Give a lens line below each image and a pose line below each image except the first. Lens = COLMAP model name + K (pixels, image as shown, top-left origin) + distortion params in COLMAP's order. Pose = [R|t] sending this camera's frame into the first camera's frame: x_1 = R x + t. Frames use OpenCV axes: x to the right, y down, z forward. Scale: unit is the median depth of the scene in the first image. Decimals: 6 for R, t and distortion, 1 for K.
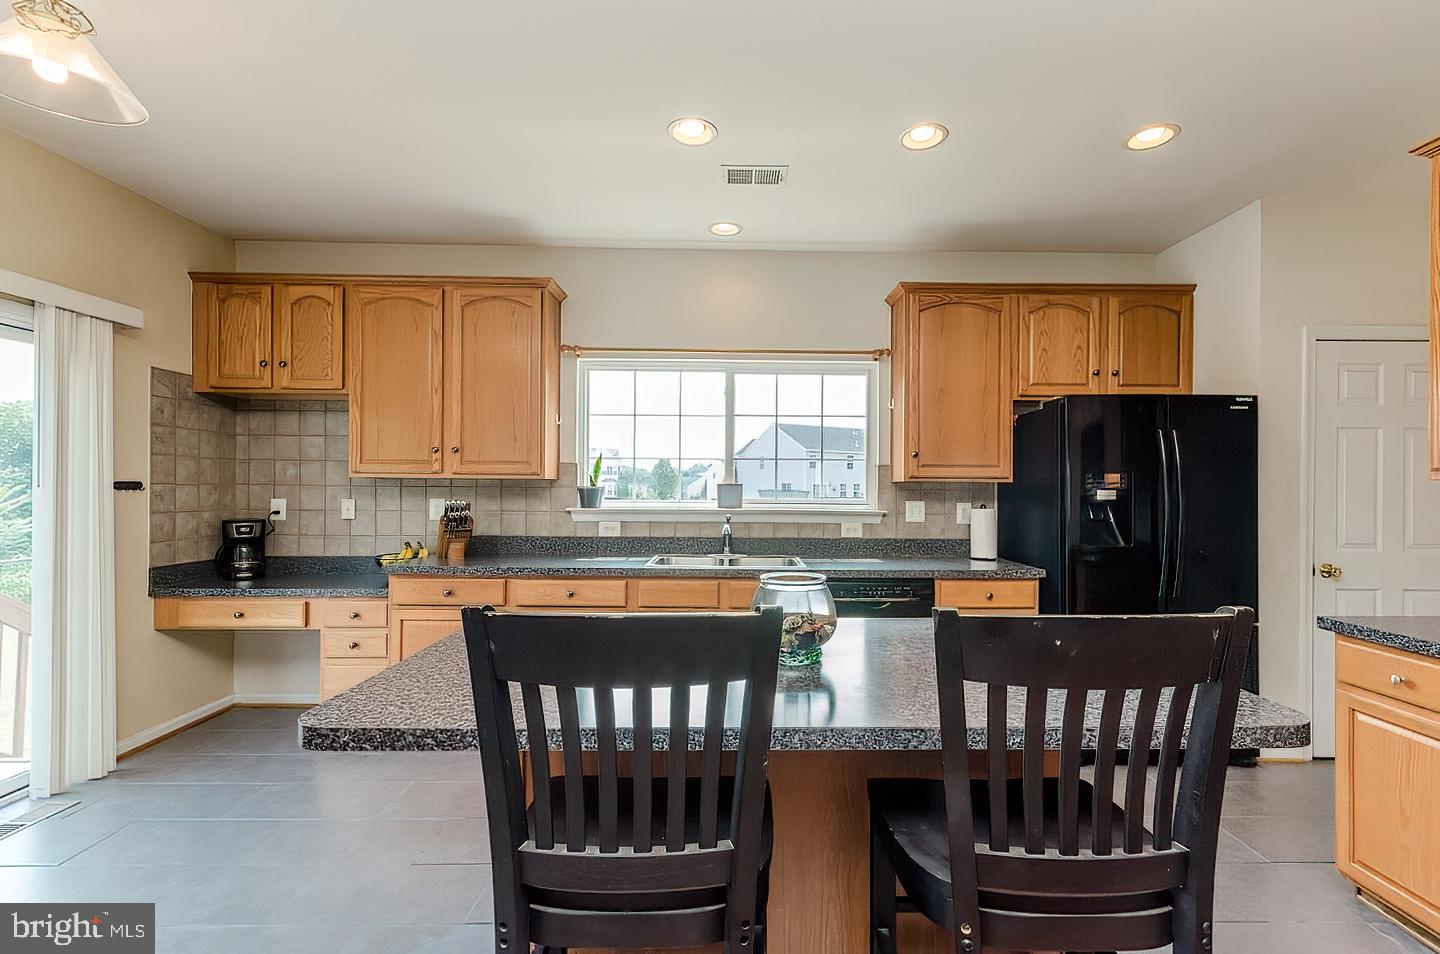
lens RADIAL K [[641.0, 0, 738.0], [0, 641.0, 485.9], [0, 0, 1]] dist [0.003174, 0.001108]
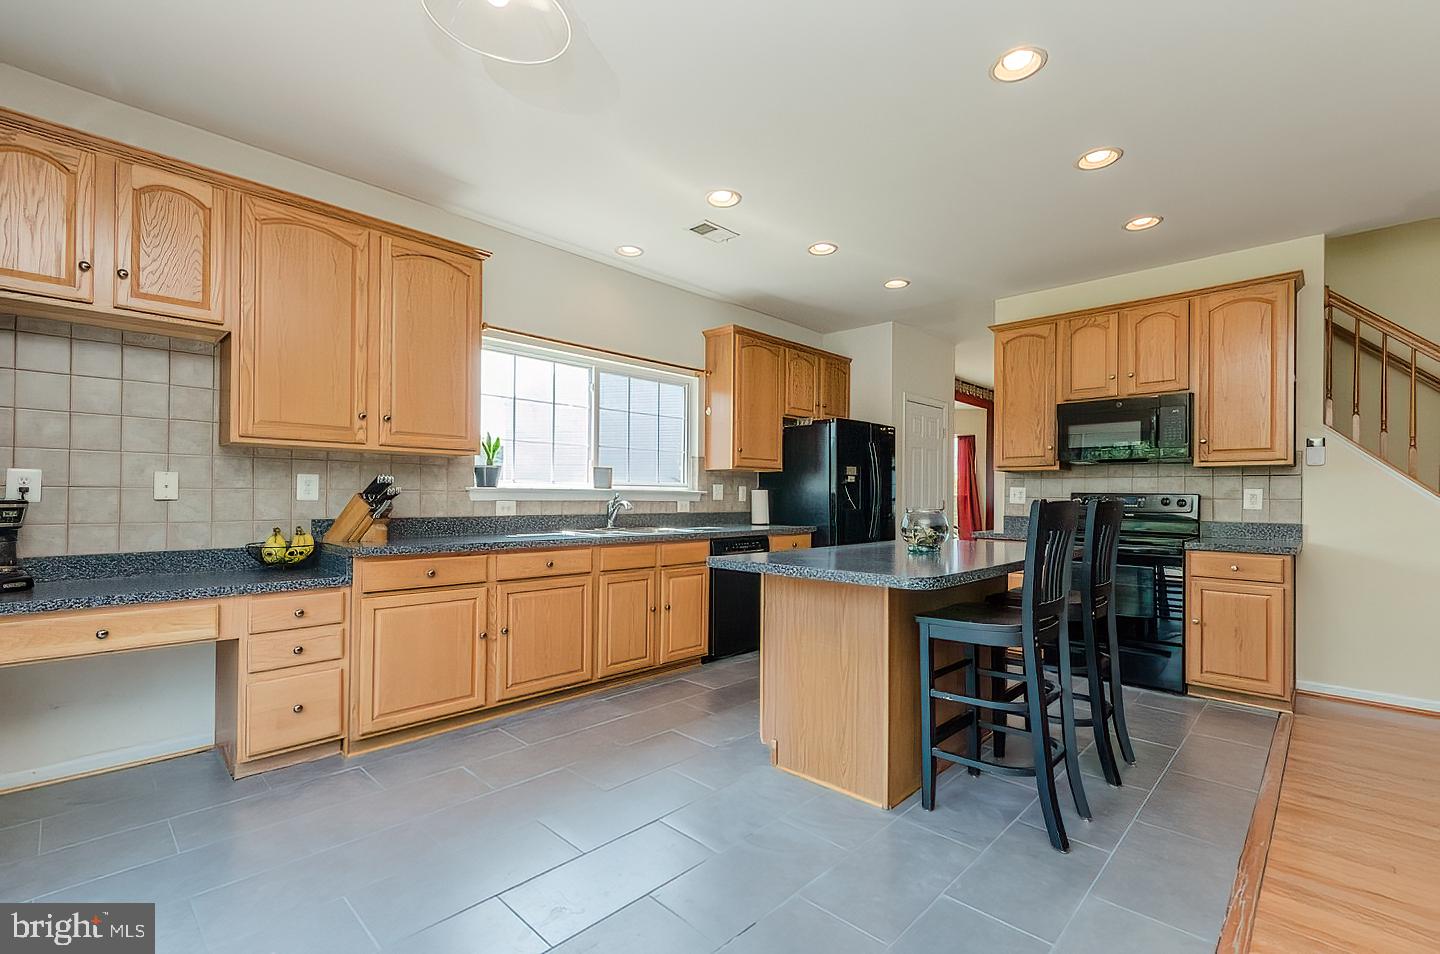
lens RADIAL K [[641.0, 0, 738.0], [0, 641.0, 485.9], [0, 0, 1]] dist [0.003174, 0.001108]
pose [[0.693695, 0.010464, 0.720193, -0.681941], [-0.006120, 0.999944, -0.008634, 0.038712], [-0.720243, 0.001582, 0.693720, 0.034206]]
